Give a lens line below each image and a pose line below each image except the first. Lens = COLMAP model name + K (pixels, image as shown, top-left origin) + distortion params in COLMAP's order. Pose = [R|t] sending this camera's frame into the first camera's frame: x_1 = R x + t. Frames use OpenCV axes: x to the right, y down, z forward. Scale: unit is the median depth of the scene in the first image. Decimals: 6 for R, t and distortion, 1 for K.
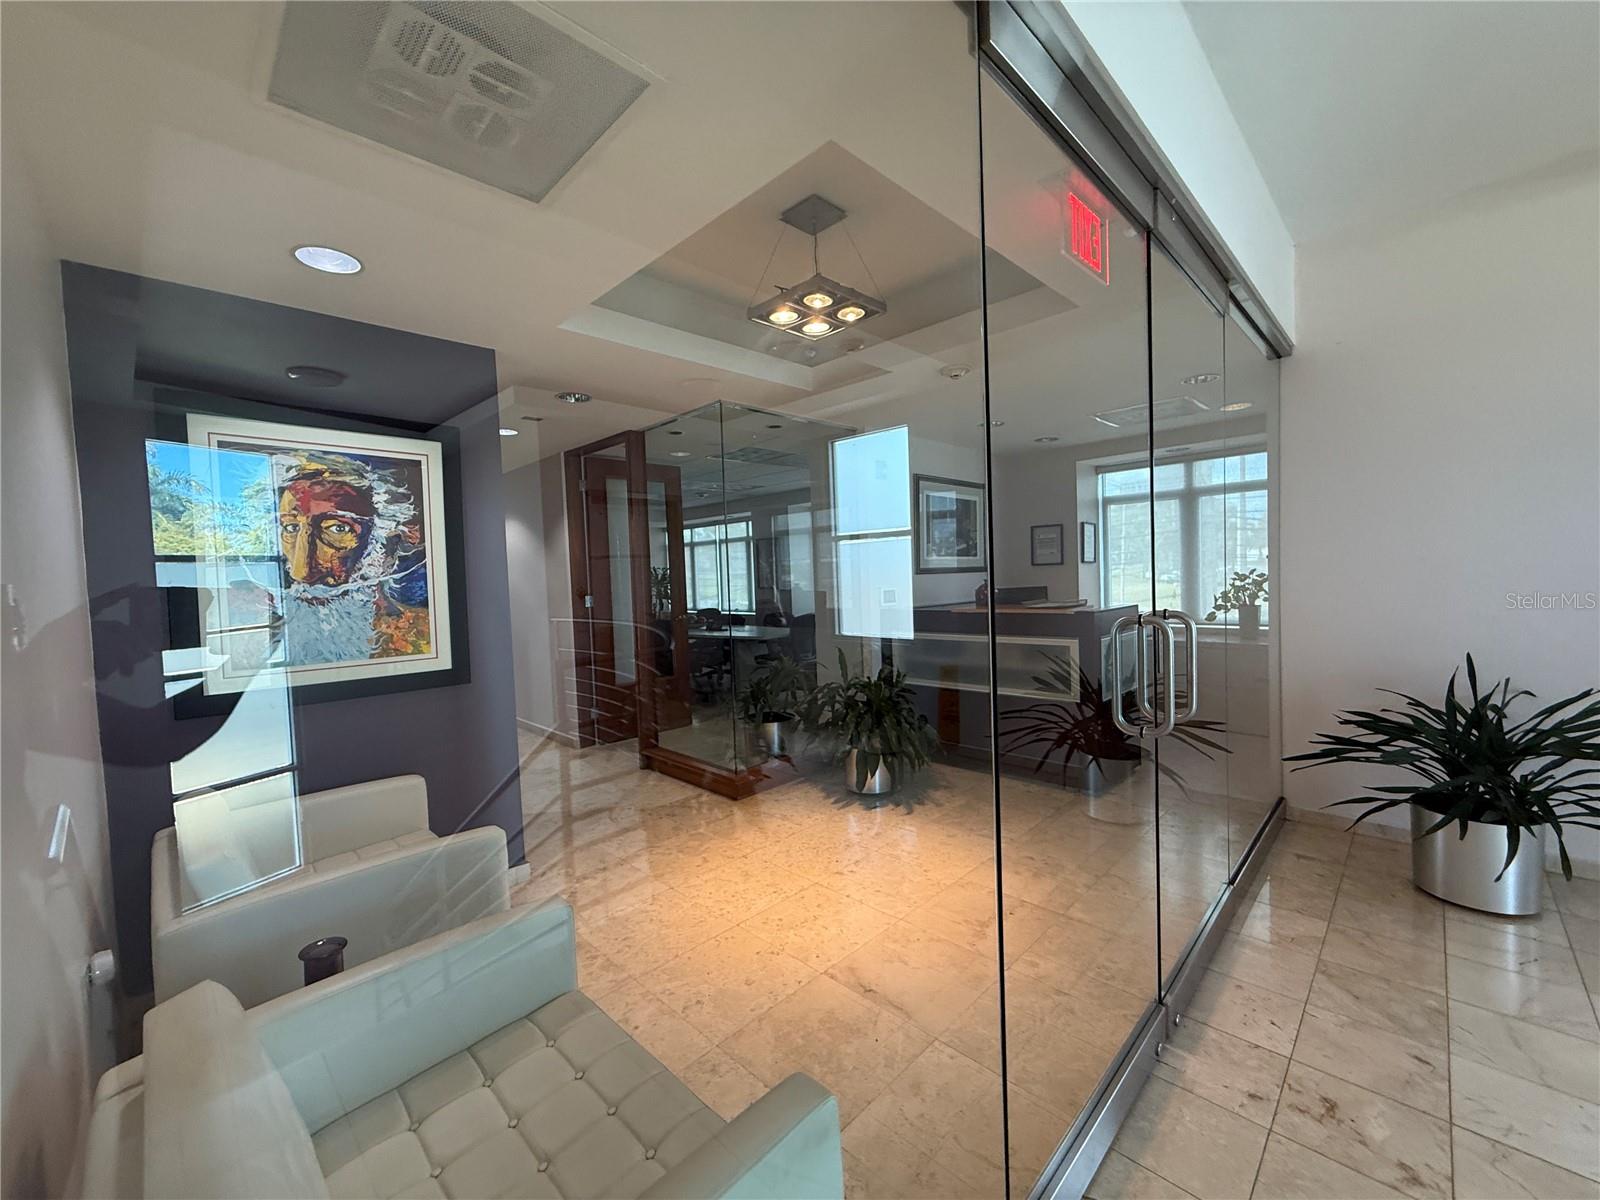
lens RADIAL K [[638.1, 0, 797.7], [0, 638.1, 600.2], [0, 0, 1]] dist [0.002273, -0.000227]
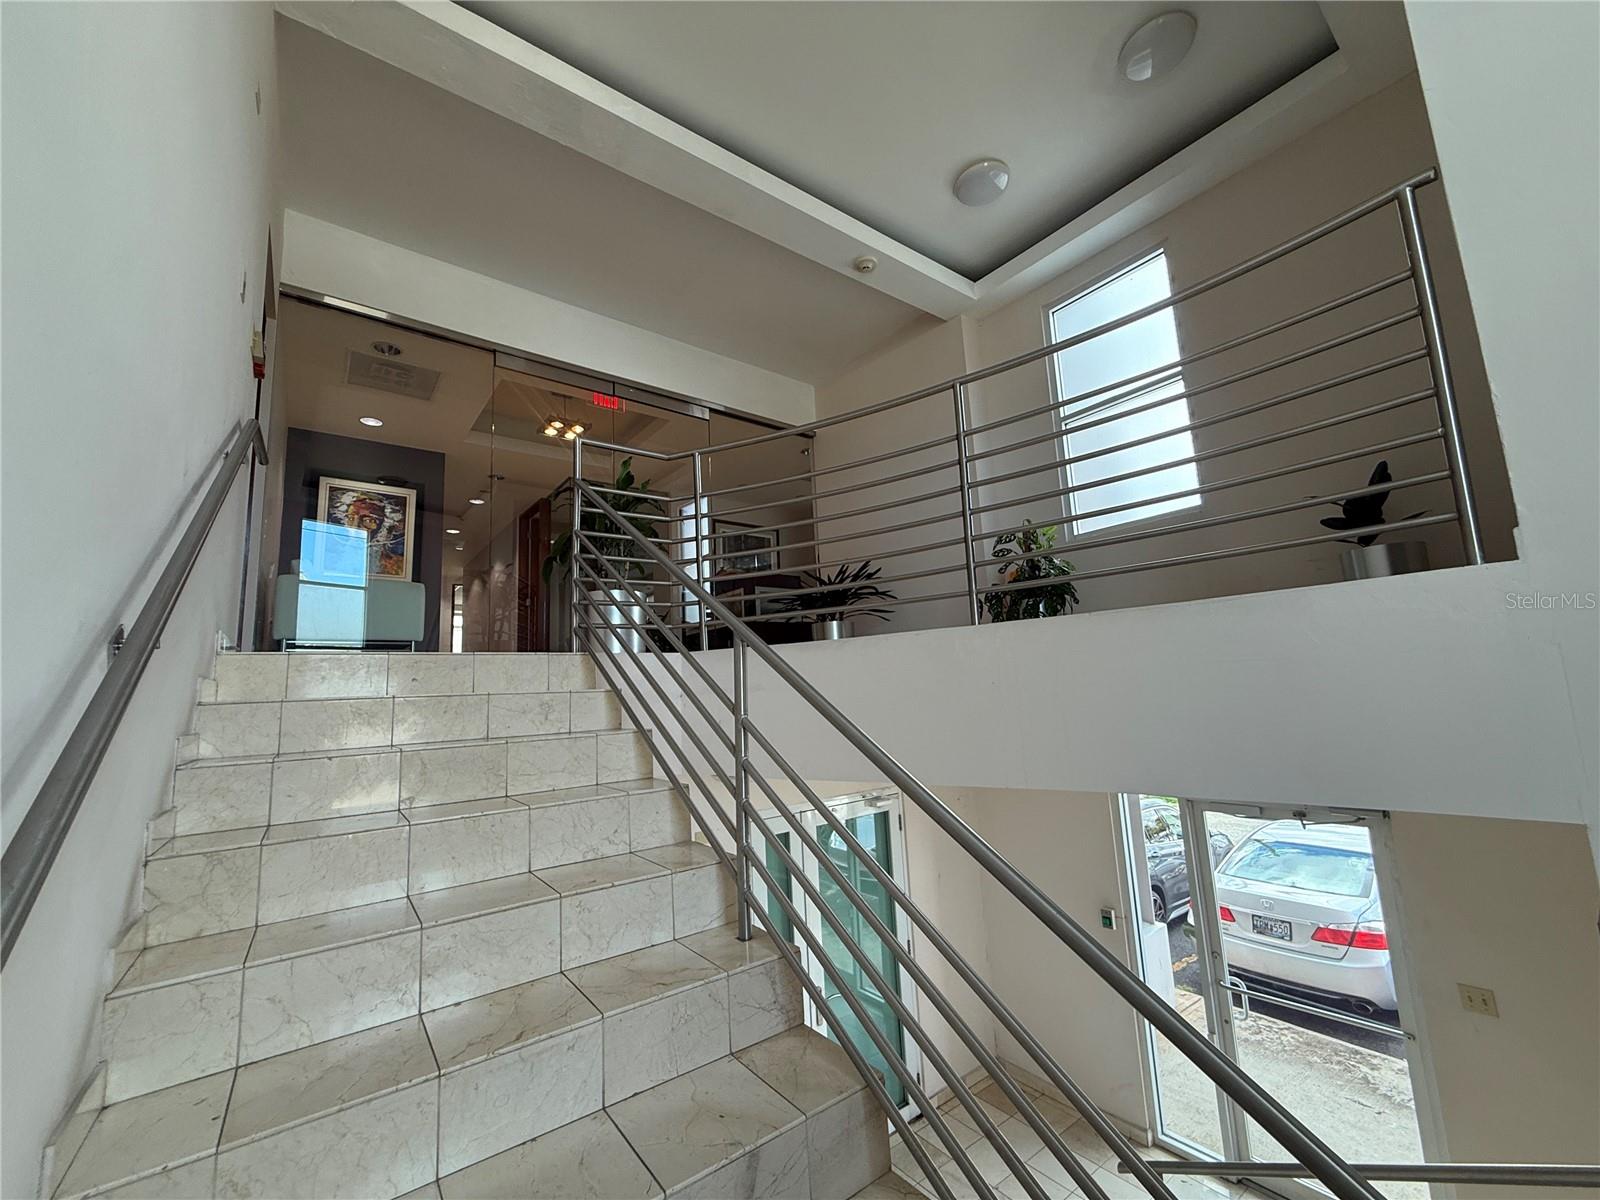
lens RADIAL K [[638.1, 0, 803.3], [0, 638.1, 602.9], [0, 0, 1]] dist [0.002273, -0.000227]
pose [[0.993230, -0.032496, -0.111523, 1.168203], [0.011763, 0.983274, -0.181754, 0.638908], [0.115564, 0.179211, 0.977000, -1.126889]]
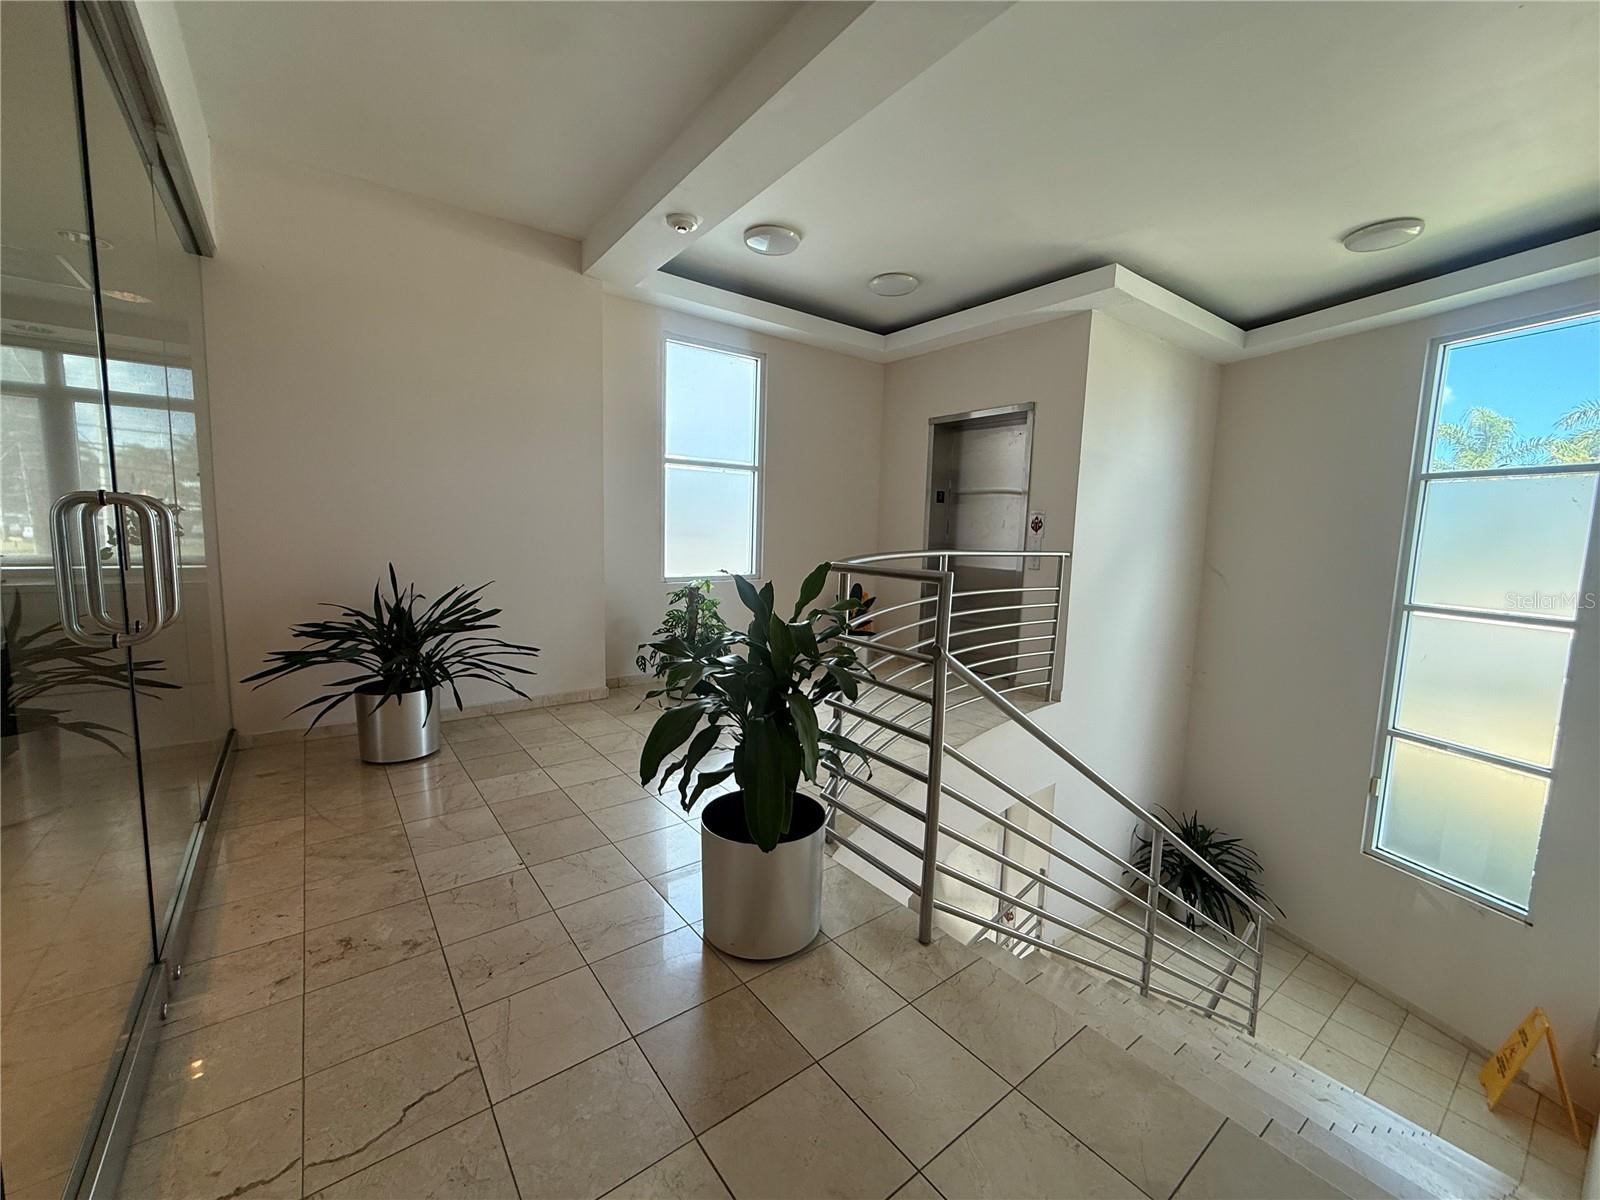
lens RADIAL K [[638.1, 0, 797.4], [0, 638.1, 601.2], [0, 0, 1]] dist [0.002273, -0.000227]
pose [[0.135516, -0.070266, 0.988280, -0.083251], [0.005668, 0.997521, 0.070145, 0.069048], [-0.990759, -0.003904, 0.135579, 0.035218]]
